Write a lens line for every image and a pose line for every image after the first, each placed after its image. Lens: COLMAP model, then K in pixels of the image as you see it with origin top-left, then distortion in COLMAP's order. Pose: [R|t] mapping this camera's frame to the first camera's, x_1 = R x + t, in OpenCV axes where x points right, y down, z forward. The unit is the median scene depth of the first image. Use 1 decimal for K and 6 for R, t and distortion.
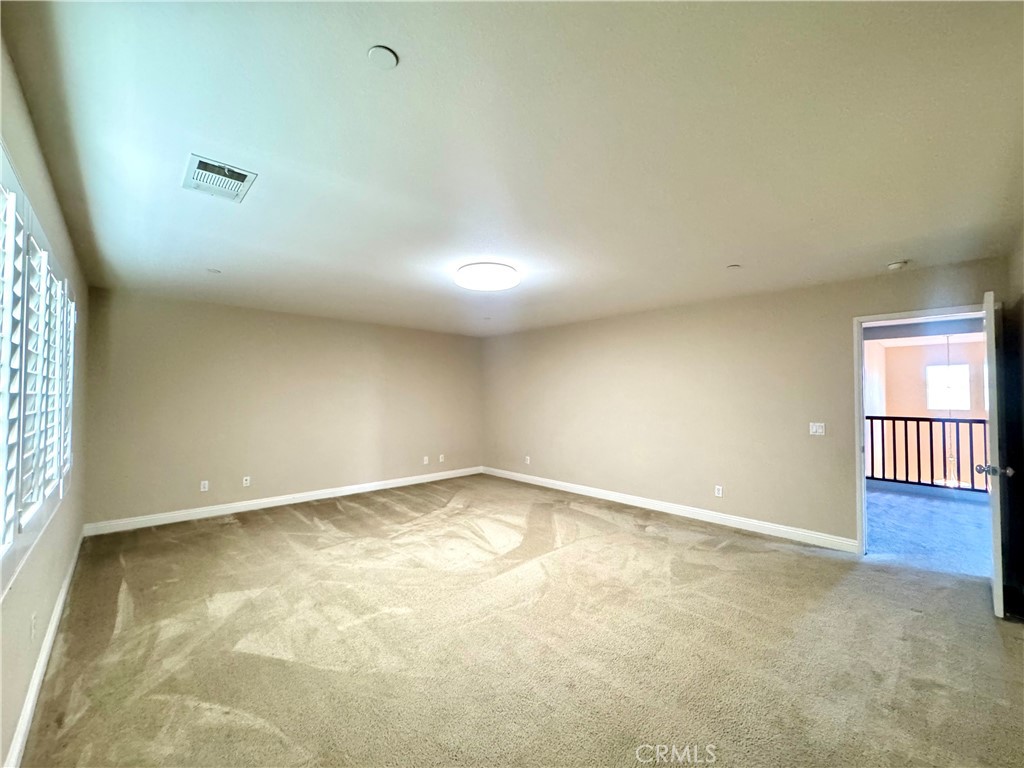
lens RADIAL K [[411.0, 0, 512.0], [0, 411.0, 384.0], [0, 0, 1]] dist [-0.002958, 0.000504]
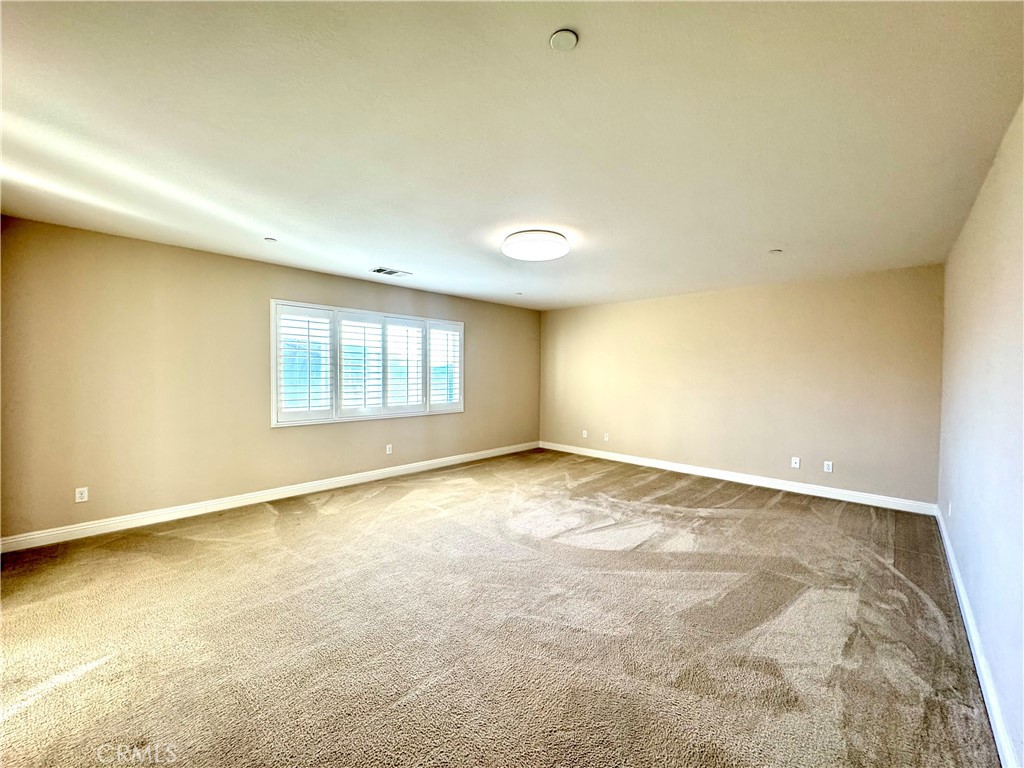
lens RADIAL K [[411.0, 0, 512.0], [0, 411.0, 384.0], [0, 0, 1]] dist [-0.002958, 0.000504]
pose [[0.065114, 0.037578, -0.997170, 0.782849], [0.023198, 0.998964, 0.039160, 0.007570], [0.997608, -0.025682, 0.064175, 0.727380]]
